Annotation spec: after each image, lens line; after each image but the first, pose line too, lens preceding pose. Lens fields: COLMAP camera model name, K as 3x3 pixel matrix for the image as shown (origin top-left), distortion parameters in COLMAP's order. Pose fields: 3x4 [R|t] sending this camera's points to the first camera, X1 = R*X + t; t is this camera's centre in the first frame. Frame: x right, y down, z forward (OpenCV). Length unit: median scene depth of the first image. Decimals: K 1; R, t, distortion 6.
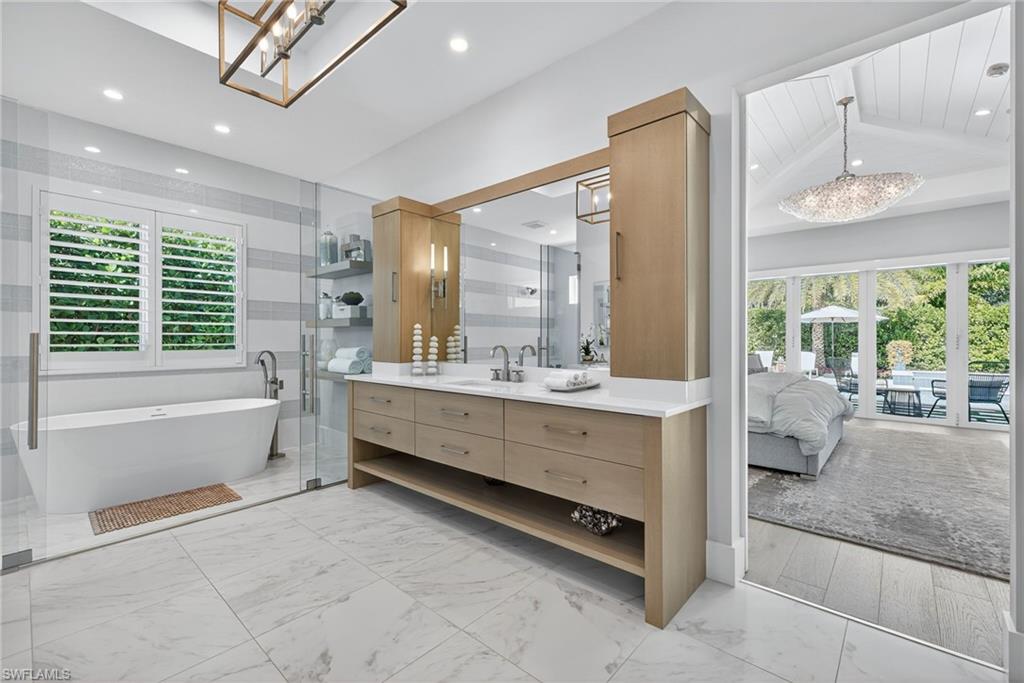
lens RADIAL K [[434.1, 0, 512.0], [0, 434.1, 341.5], [0, 0, 1]] dist [0.000279, 0.000087]
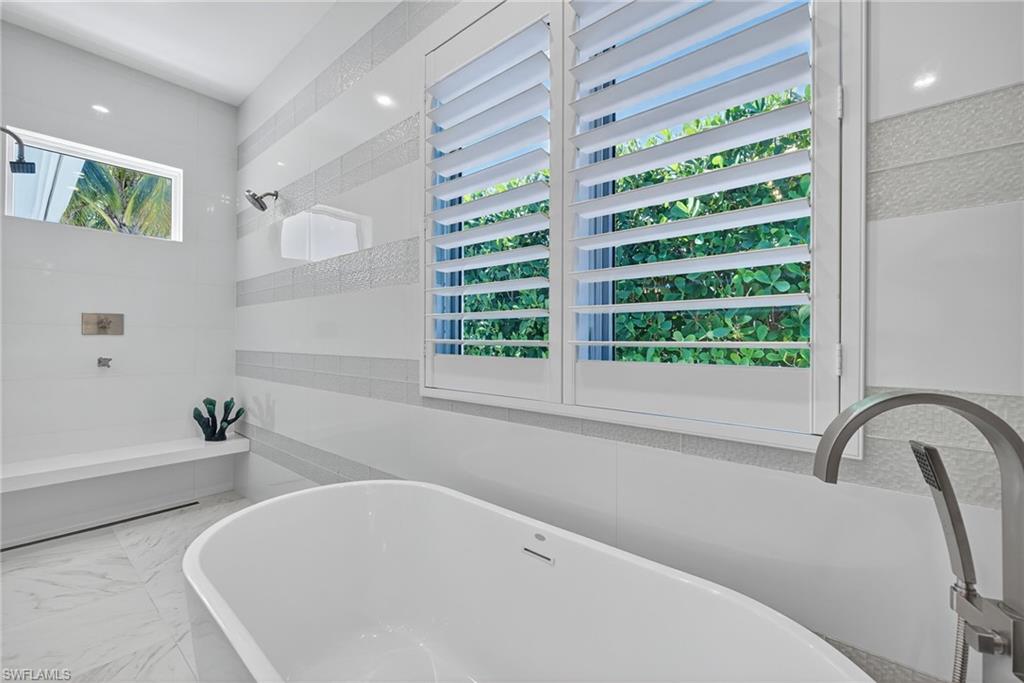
lens RADIAL K [[434.1, 0, 512.0], [0, 434.1, 341.5], [0, 0, 1]] dist [0.000279, 0.000087]
pose [[0.010656, 0.006554, -0.999922, -0.473101], [-0.006793, 0.999956, 0.006482, 0.004913], [0.999920, 0.006724, 0.010700, 0.953059]]
